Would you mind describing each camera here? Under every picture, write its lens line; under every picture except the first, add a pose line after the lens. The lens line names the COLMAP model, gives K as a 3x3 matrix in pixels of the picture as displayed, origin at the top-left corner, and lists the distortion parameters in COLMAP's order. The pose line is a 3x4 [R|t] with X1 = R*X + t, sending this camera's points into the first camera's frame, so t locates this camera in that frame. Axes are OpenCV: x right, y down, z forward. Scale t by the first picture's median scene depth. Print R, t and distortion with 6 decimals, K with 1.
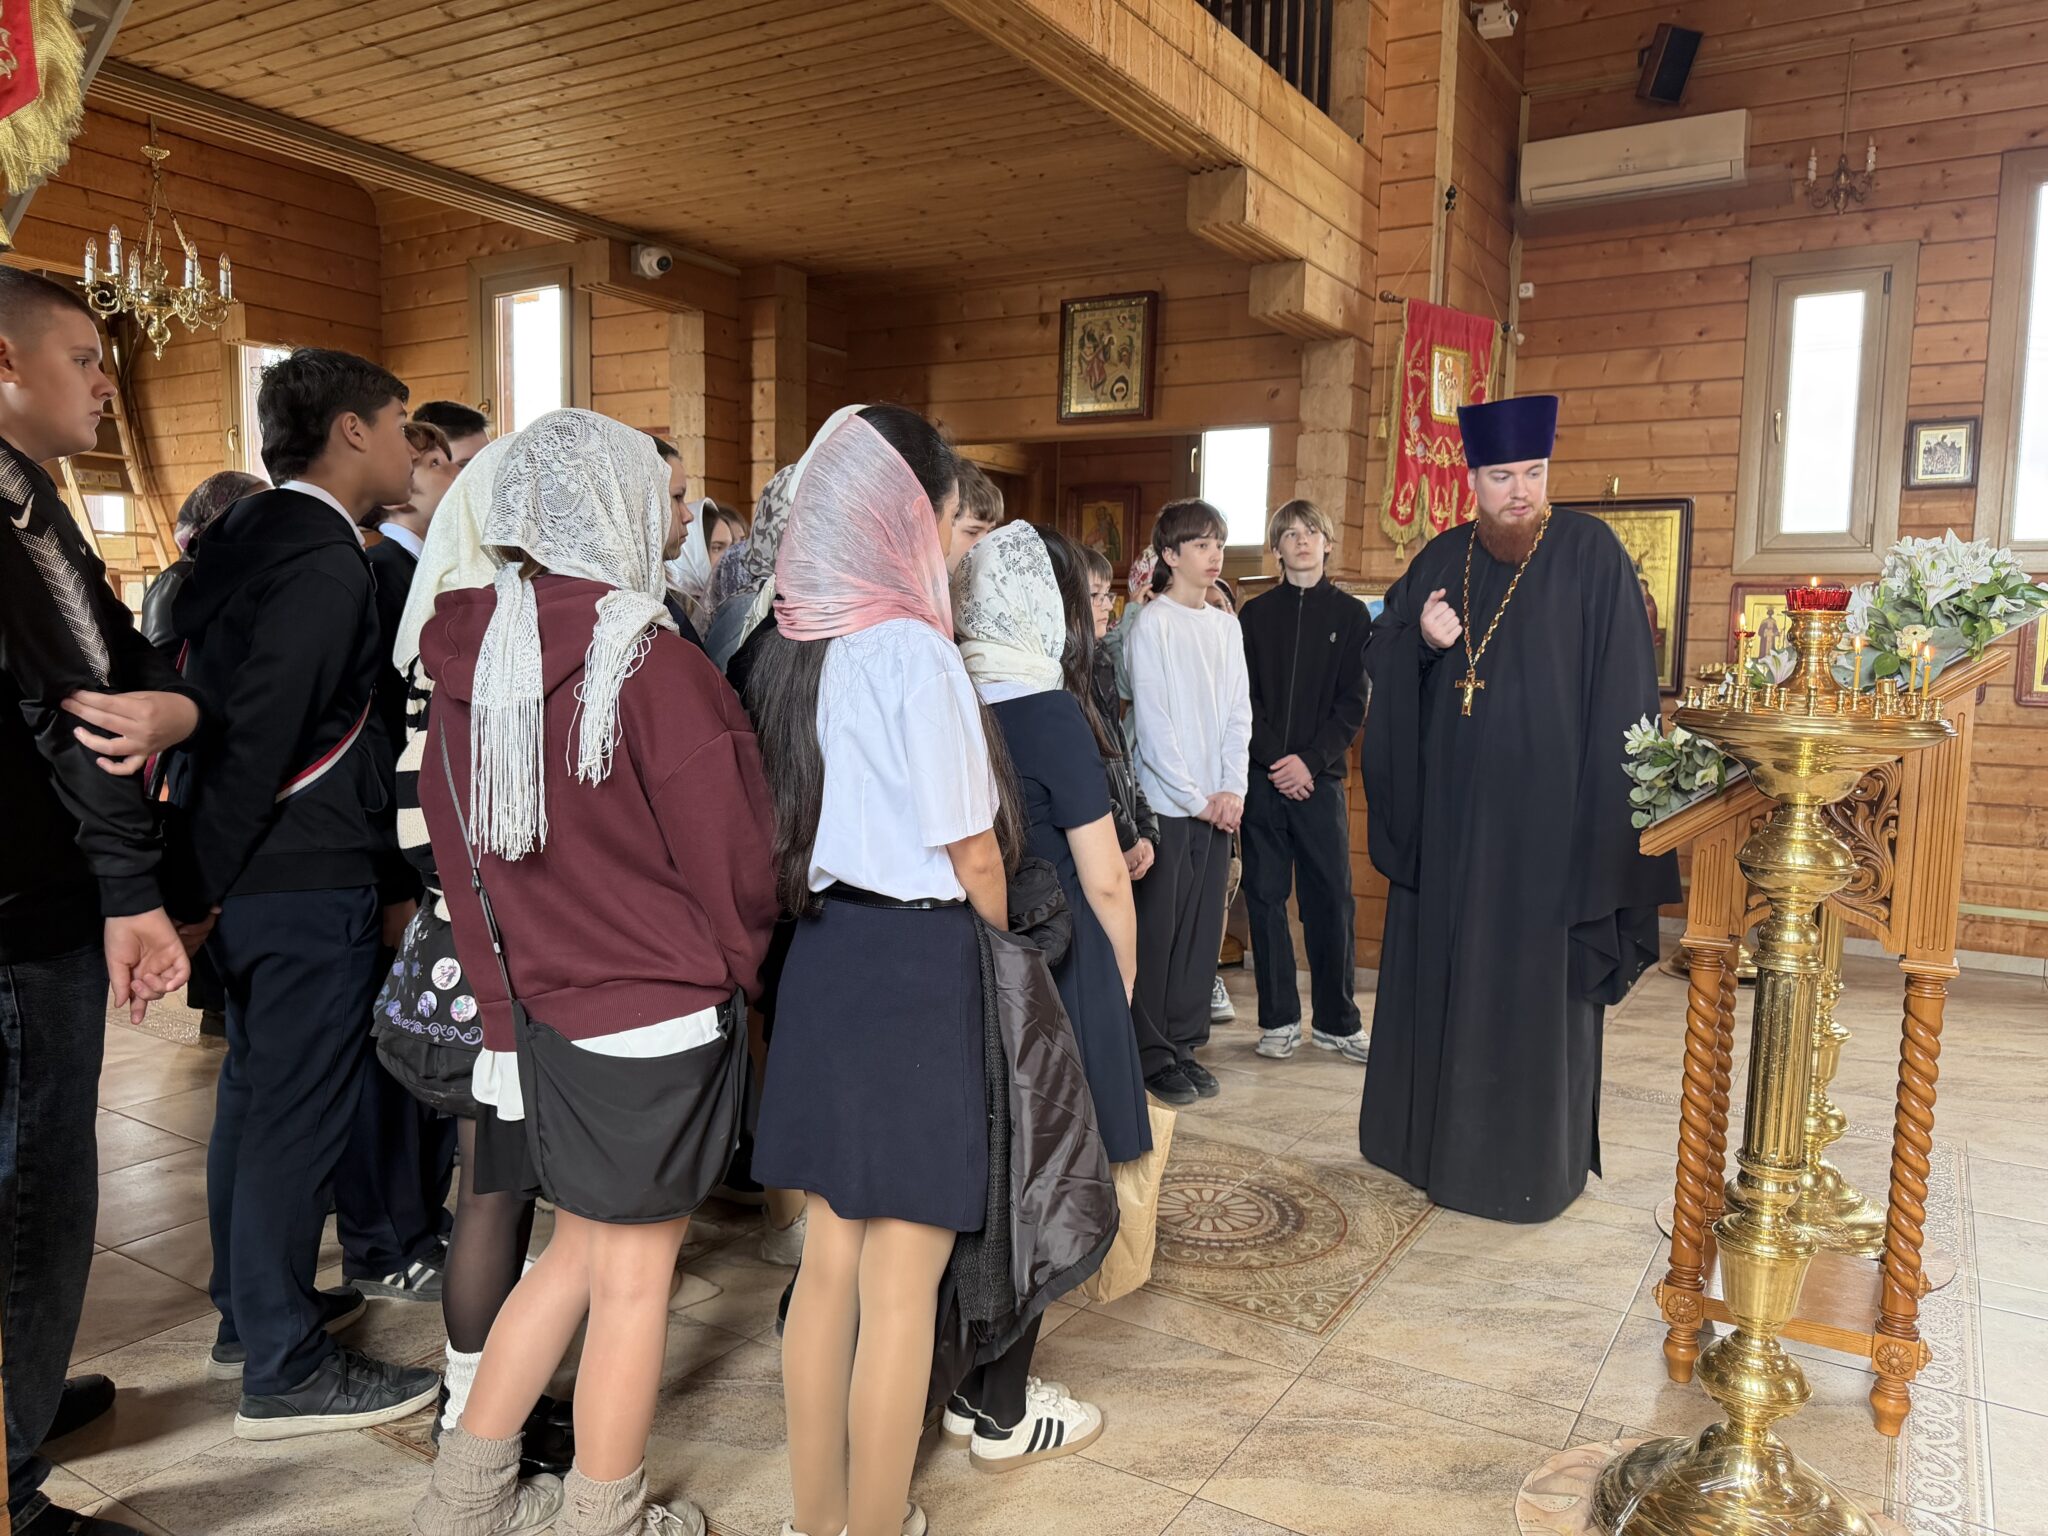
lens RADIAL K [[1433.1, 0, 1034.8], [0, 1433.1, 761.4], [0, 0, 1]] dist [0.063760, -0.071744]
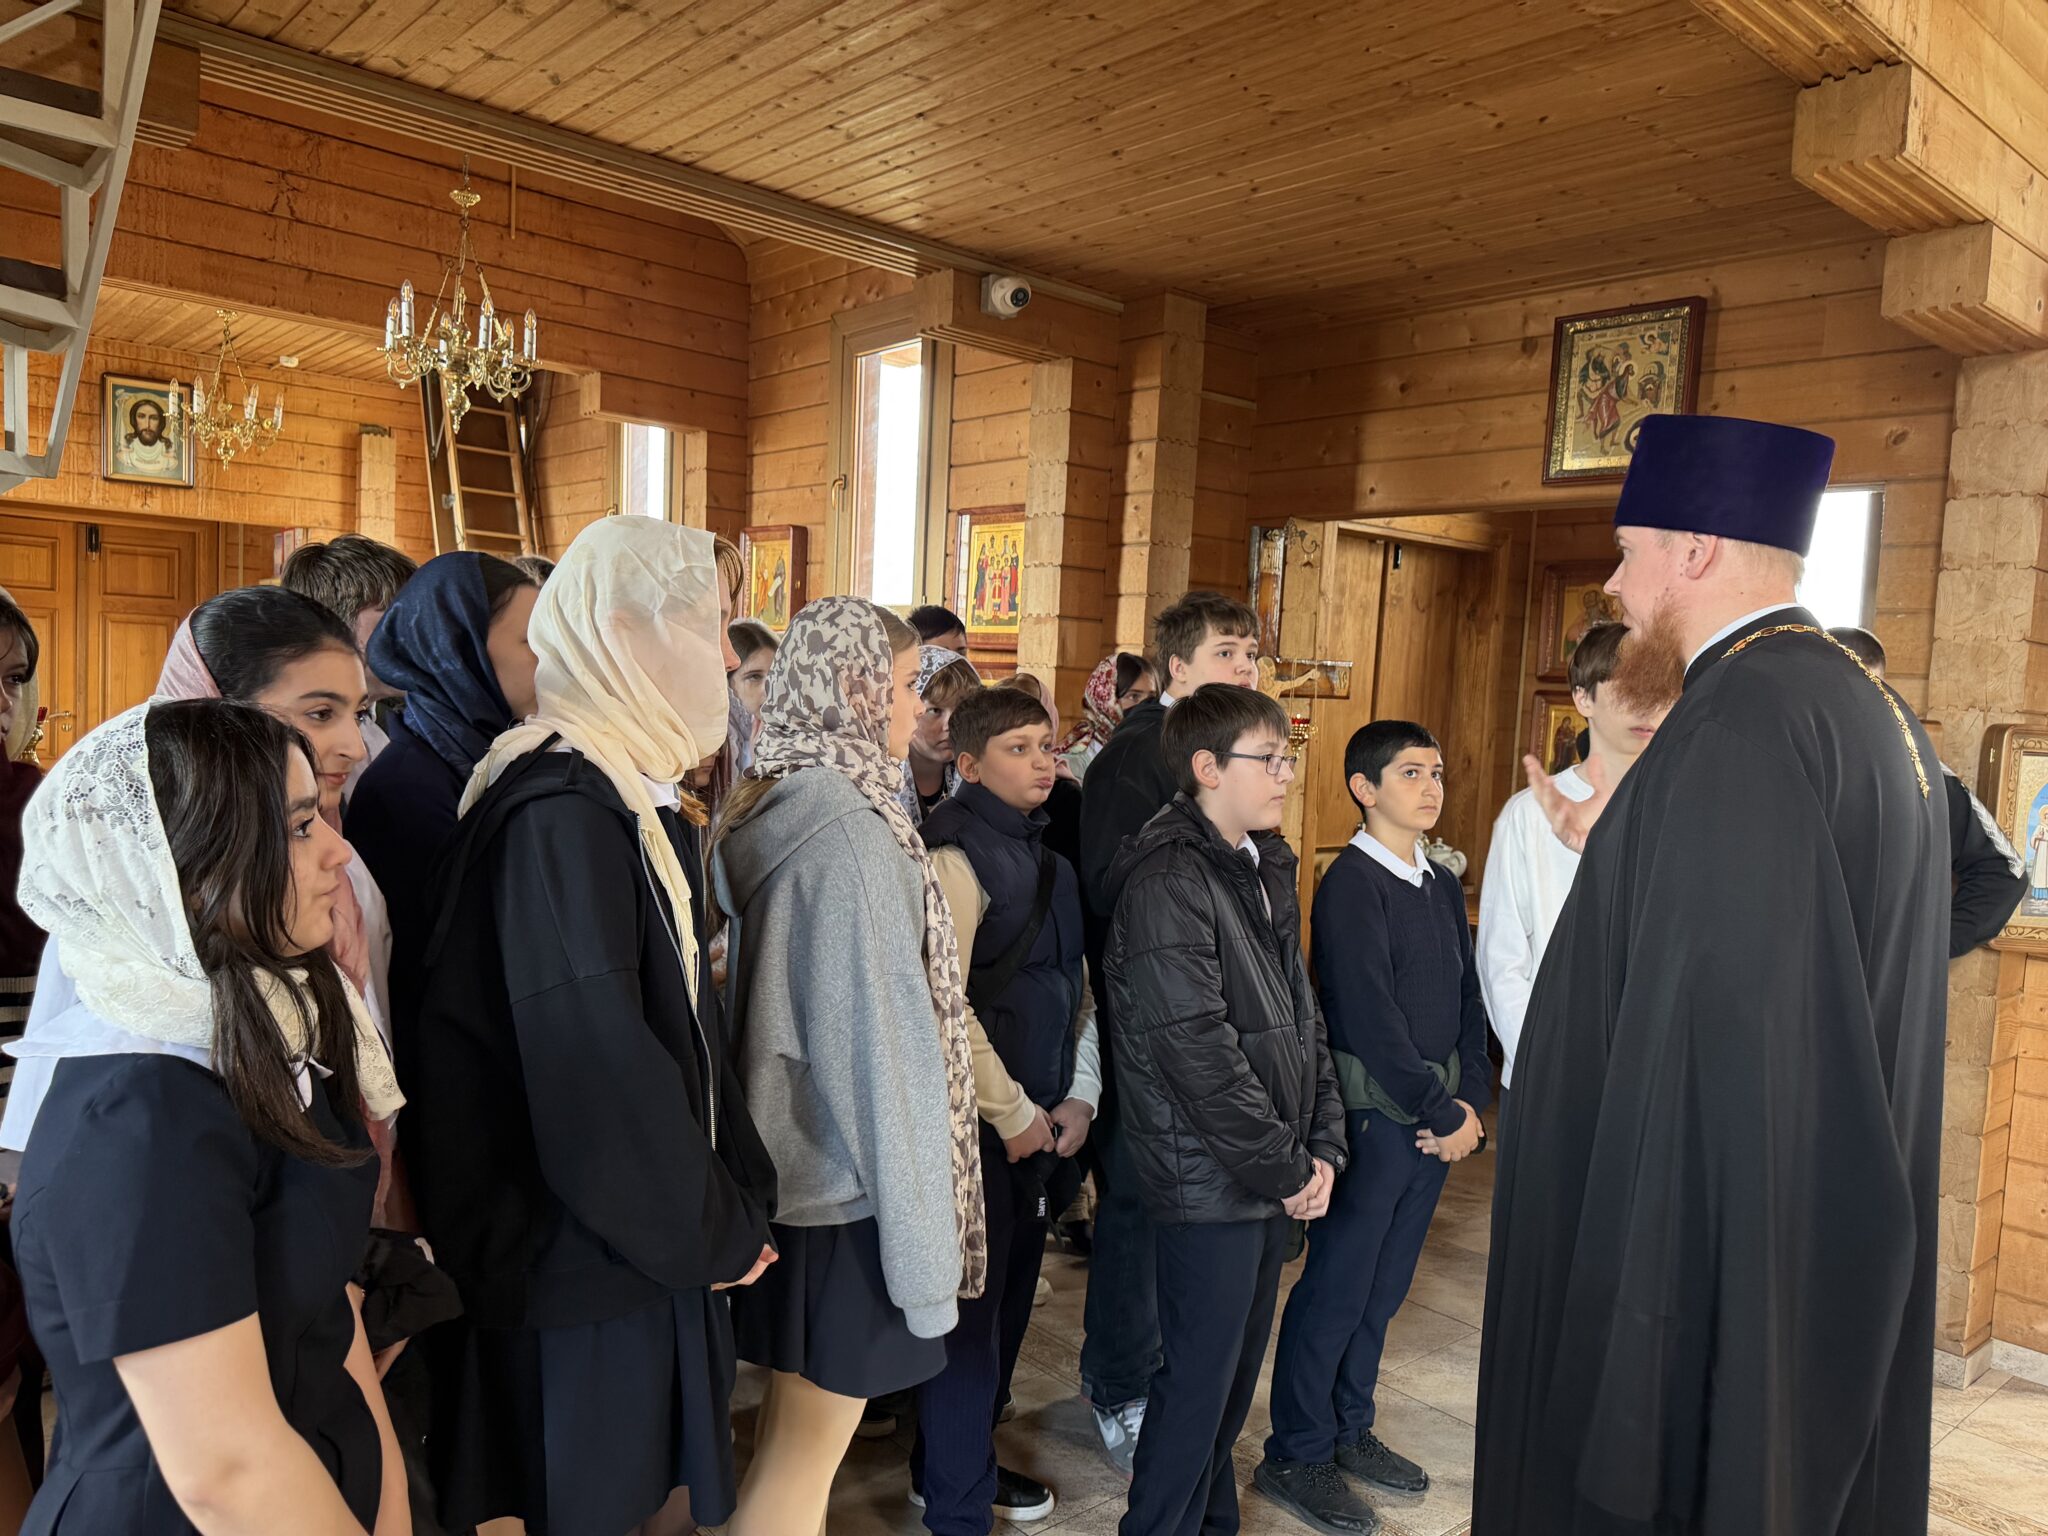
lens RADIAL K [[1433.1, 0, 1021.1], [0, 1433.1, 781.5], [0, 0, 1]] dist [0.063760, -0.071744]
pose [[0.952248, 0.047436, -0.301619, -0.006728], [-0.056071, 0.998226, -0.020030, -0.060682], [0.300134, 0.035985, 0.953218, 0.243373]]
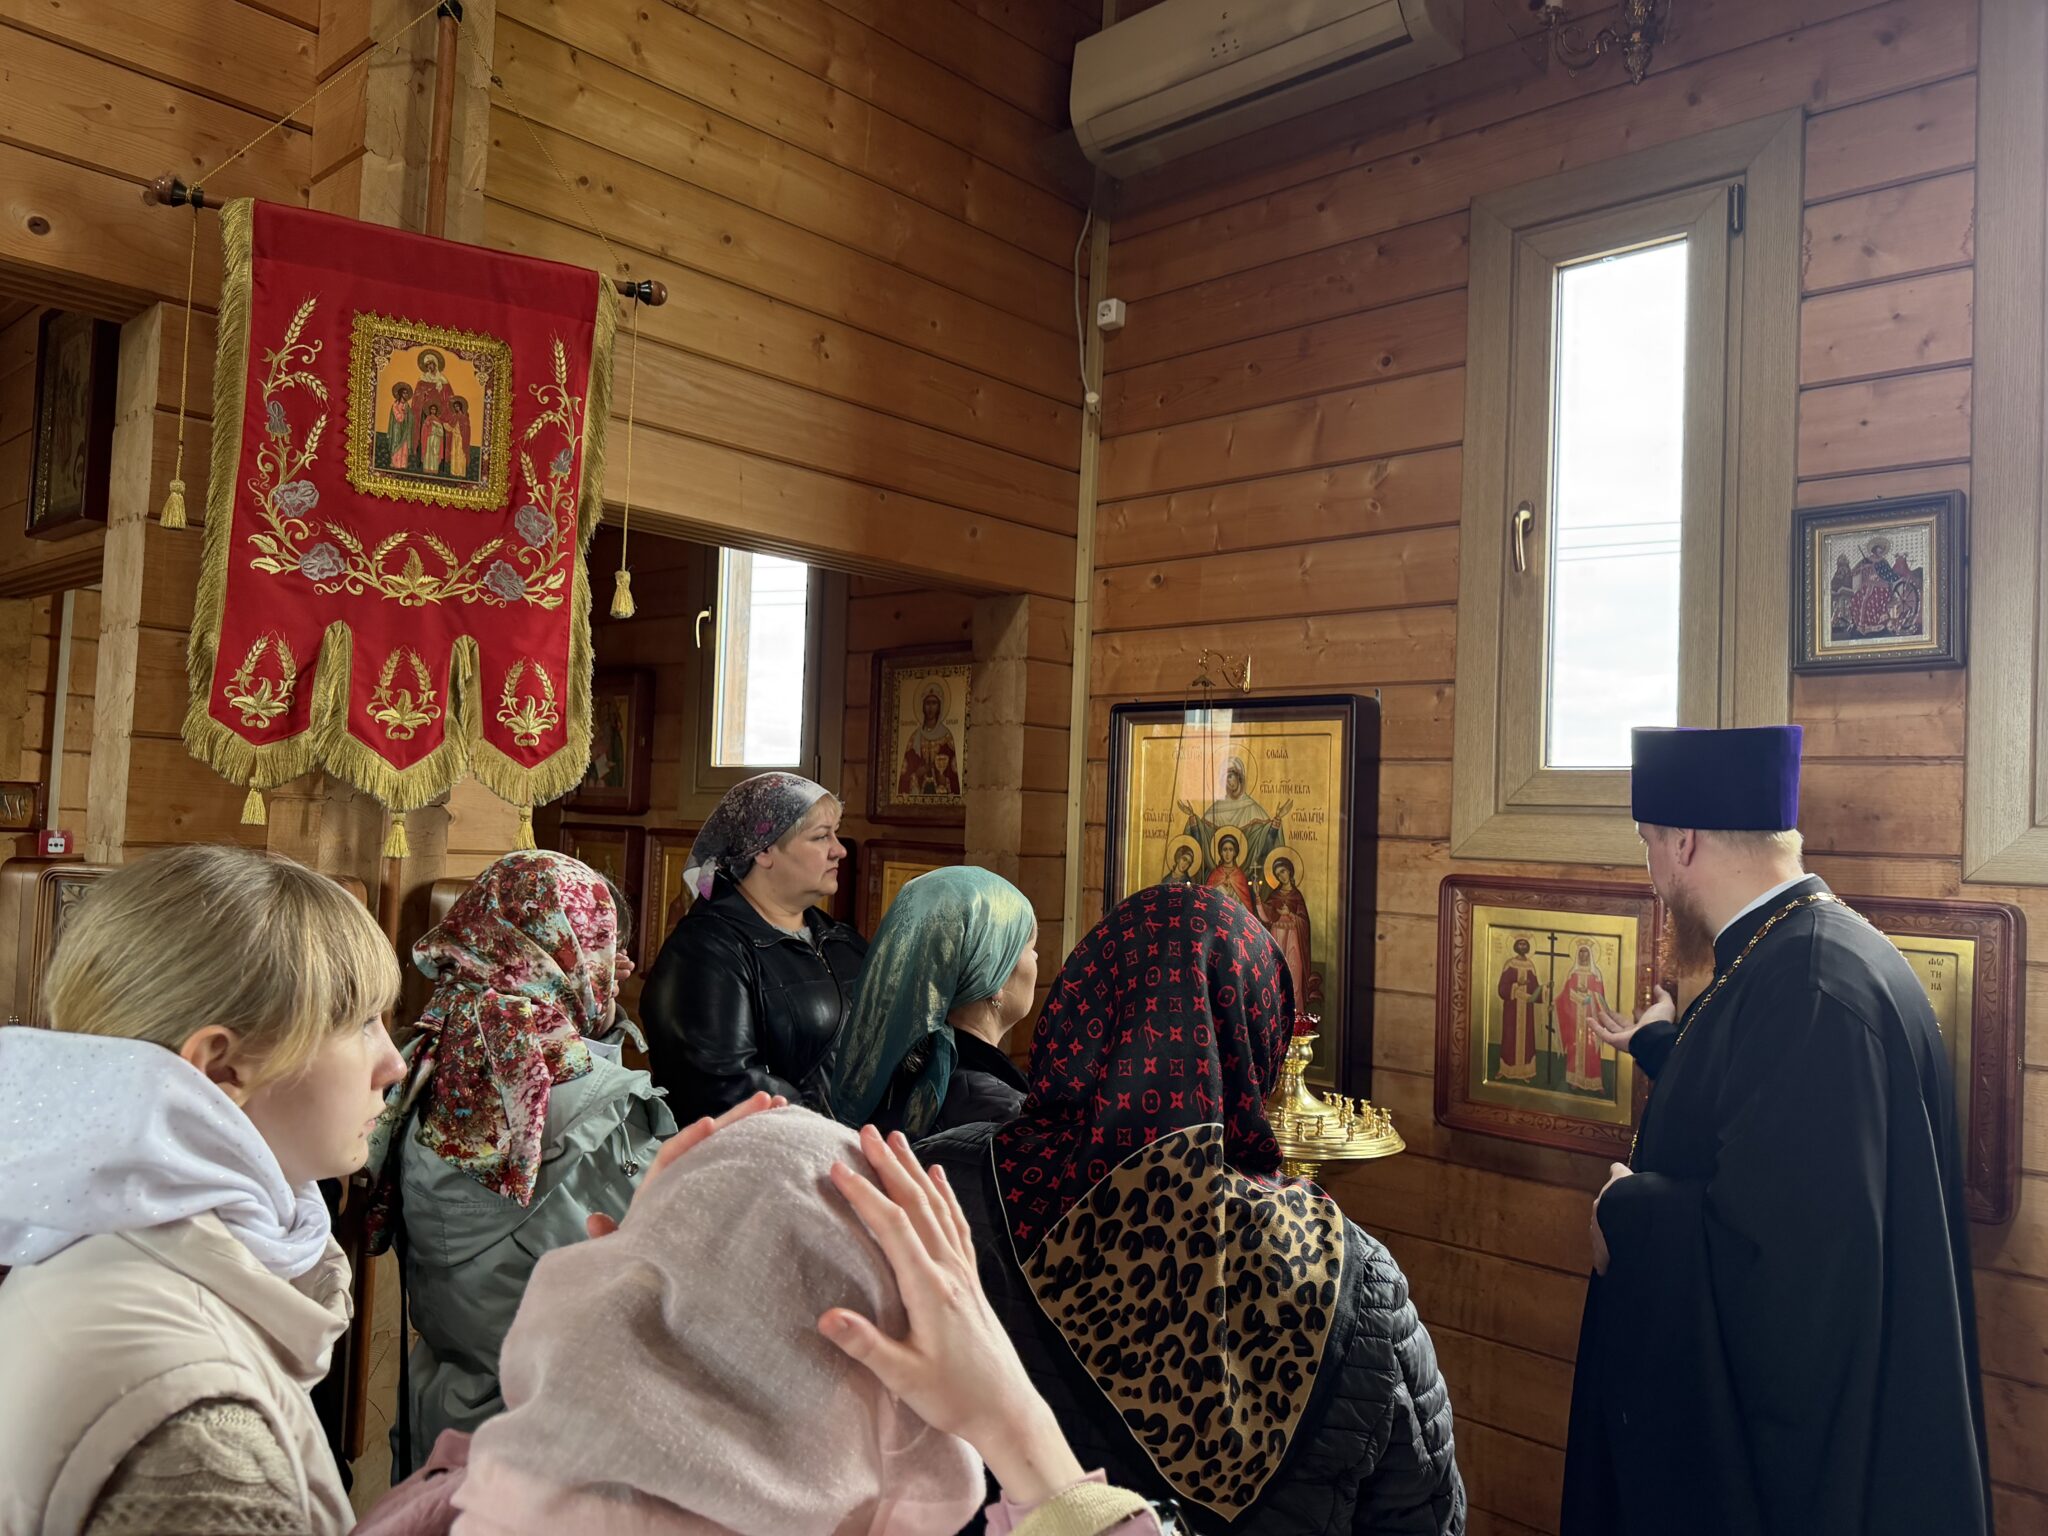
lens RADIAL K [[1433.1, 0, 1046.0], [0, 1433.1, 776.3], [0, 0, 1]] dist [0.063760, -0.071744]
pose [[0.978468, 0.015226, -0.205836, 0.507614], [-0.042519, 0.990755, -0.128832, -0.101499], [0.201972, 0.134810, 0.970069, 0.594340]]
